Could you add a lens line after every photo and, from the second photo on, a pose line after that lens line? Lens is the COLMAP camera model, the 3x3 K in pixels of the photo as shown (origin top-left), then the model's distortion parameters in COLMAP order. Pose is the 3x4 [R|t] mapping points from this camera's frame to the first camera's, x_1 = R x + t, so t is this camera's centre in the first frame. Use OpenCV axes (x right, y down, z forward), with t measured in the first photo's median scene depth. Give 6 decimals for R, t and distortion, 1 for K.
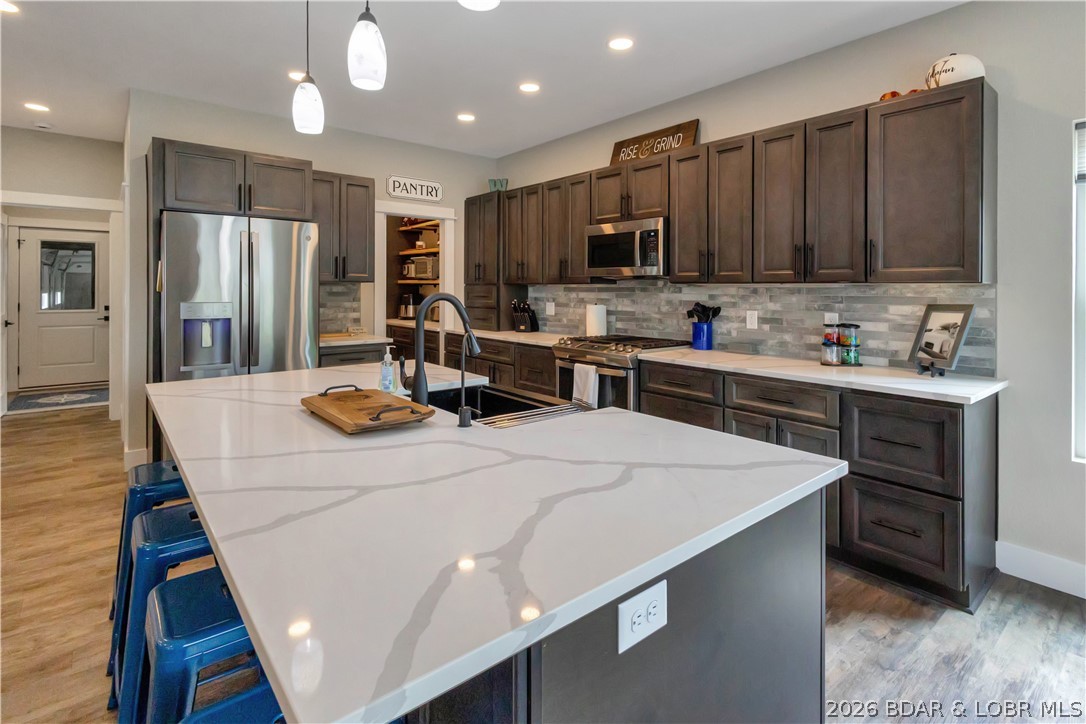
lens RADIAL K [[509.5, 0, 569.0], [0, 509.5, 273.2], [0, 0, 1]] dist [0.015434, -0.003894]
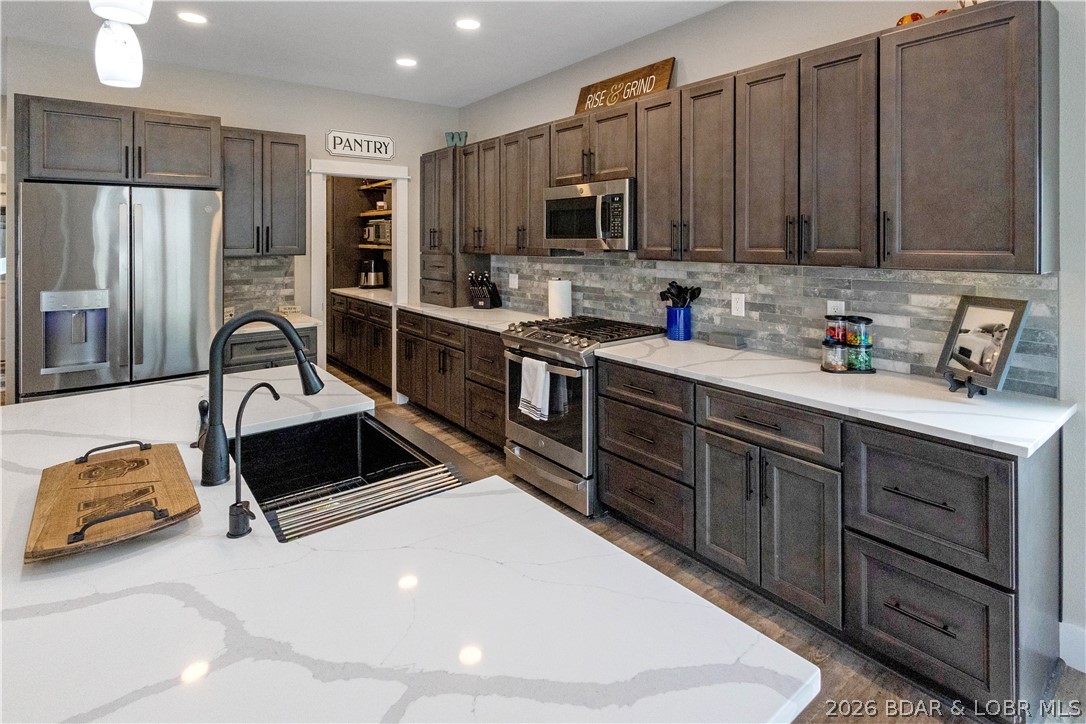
lens RADIAL K [[527.1, 0, 556.1], [0, 527.1, 229.3], [0, 0, 1]] dist [0.007464, 0.000108]
pose [[0.999140, -0.010379, -0.040143, 0.110075], [0.010820, 0.999883, 0.010773, -0.041986], [0.040027, -0.011198, 0.999136, 0.163130]]
